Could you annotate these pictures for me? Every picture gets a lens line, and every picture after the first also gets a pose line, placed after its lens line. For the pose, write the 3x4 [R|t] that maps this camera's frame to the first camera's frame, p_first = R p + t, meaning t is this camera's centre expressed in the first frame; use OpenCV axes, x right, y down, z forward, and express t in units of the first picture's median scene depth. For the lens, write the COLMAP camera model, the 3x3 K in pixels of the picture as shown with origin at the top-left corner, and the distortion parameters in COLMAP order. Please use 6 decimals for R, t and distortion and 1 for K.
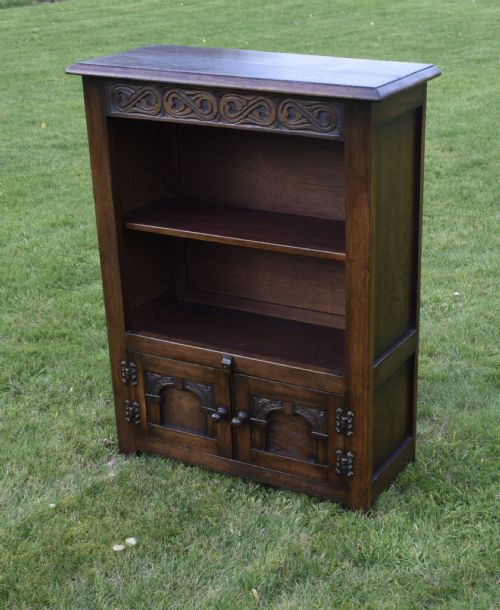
lens RADIAL K [[1097.4, 0, 338.7], [0, 1097.4, 386.3], [0, 0, 1]] dist [-0.016020, -0.027711]
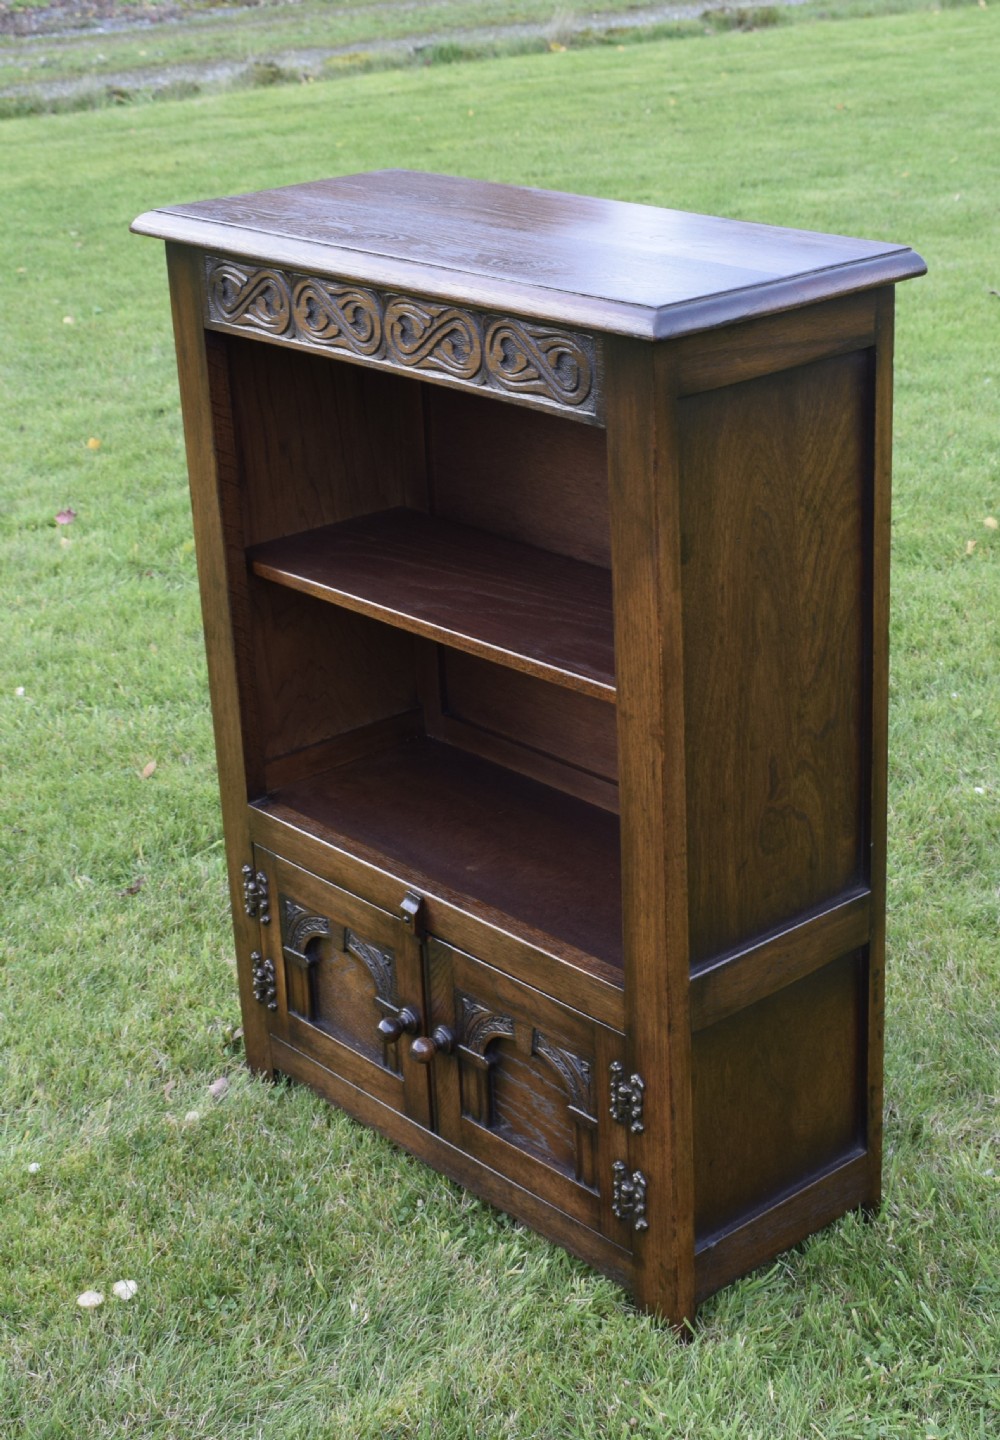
lens RADIAL K [[2331.0, 0, 583.1], [0, 2331.0, 674.8], [0, 0, 1]] dist [-0.018939, -0.013639]
pose [[0.930175, 0.104759, -0.351853, 0.267793], [-0.126880, 0.991097, -0.040342, -0.082907], [0.344494, 0.082169, 0.935186, 0.165111]]
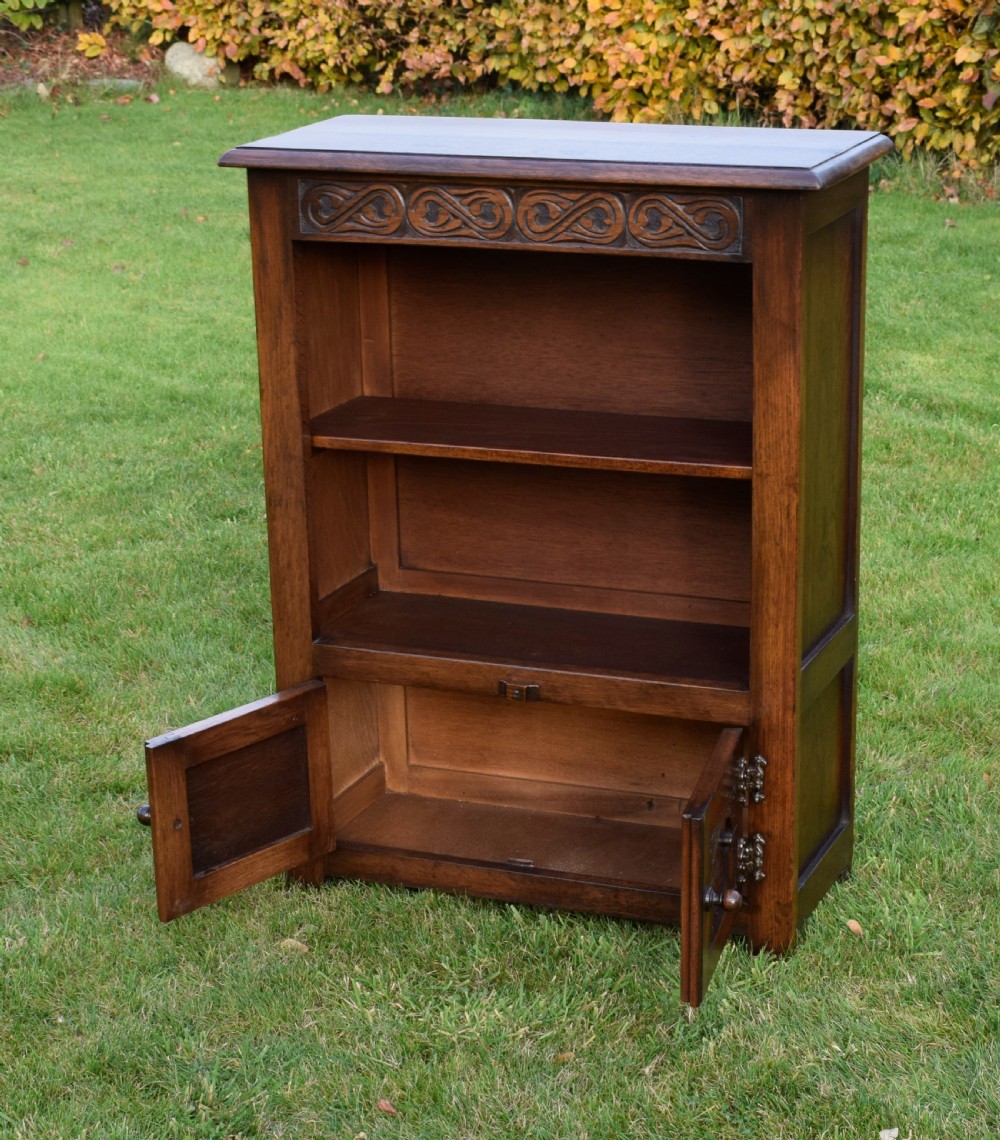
lens RADIAL K [[2666.4, 0, 543.8], [0, 2666.4, 723.7], [0, 0, 1]] dist [-0.027169, 0.516368]
pose [[0.996722, -0.042236, 0.069009, -0.179575], [0.048421, 0.994713, -0.090557, 0.116779], [-0.064820, 0.093601, 0.993497, -0.302160]]
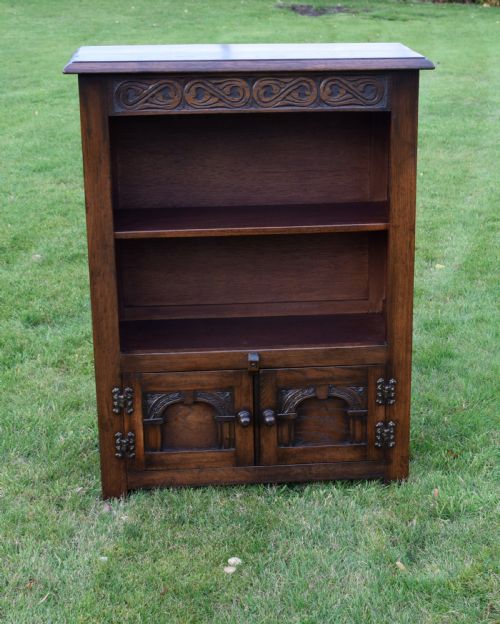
lens RADIAL K [[1243.6, 0, 308.0], [0, 1243.6, 323.5], [0, 0, 1]] dist [0.009258, -0.026965]
pose [[0.846000, -0.164462, 0.507185, -0.599451], [0.226279, 0.972073, -0.062232, 0.025687], [-0.482786, 0.167414, 0.859587, 0.042509]]
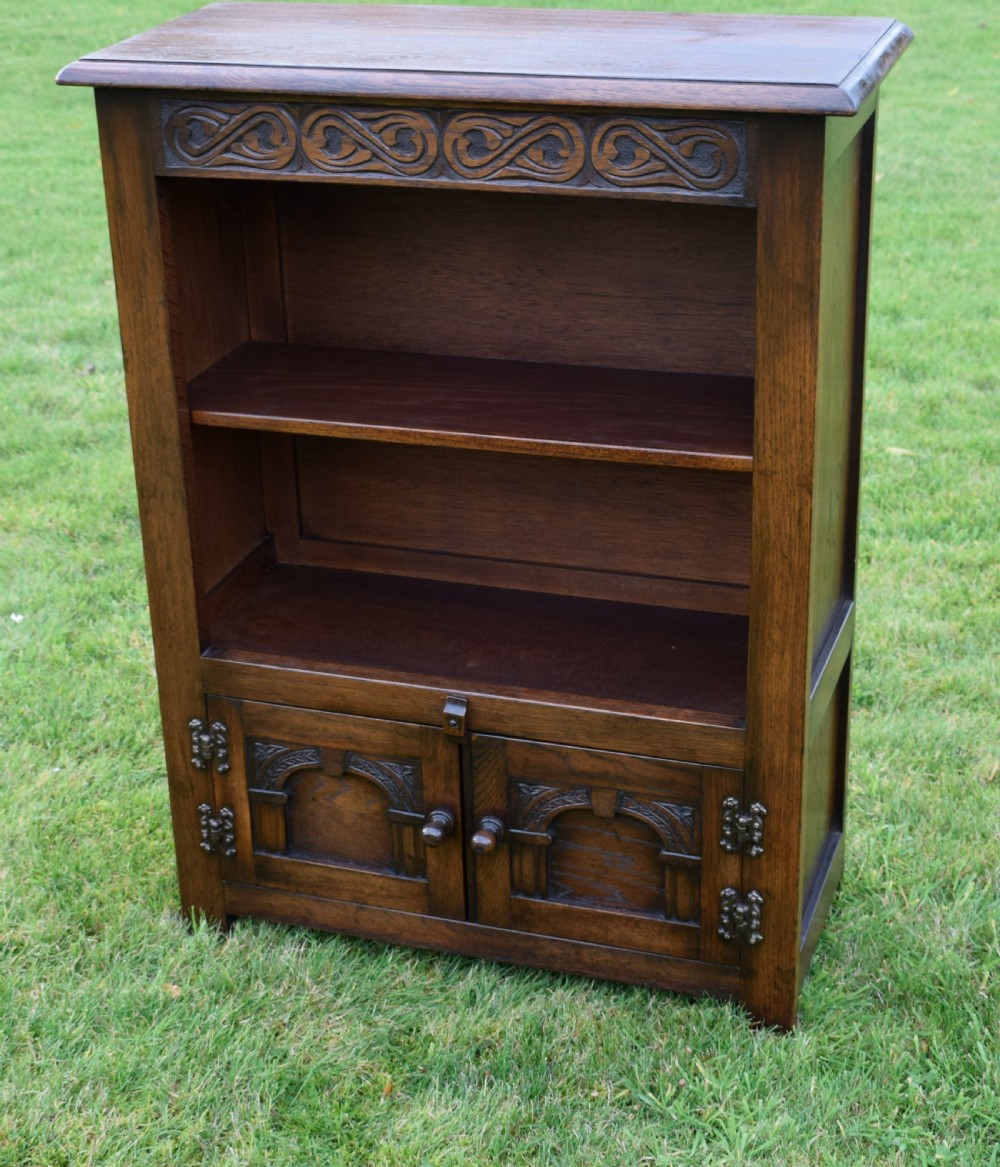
lens RADIAL K [[2135.9, 0, 453.8], [0, 2135.9, 582.3], [0, 0, 1]] dist [-0.017991, -0.054347]
pose [[0.992809, -0.078987, 0.089956, -0.174385], [0.079954, 0.996773, -0.007193, -0.066785], [-0.089097, 0.014333, 0.995920, 0.141159]]
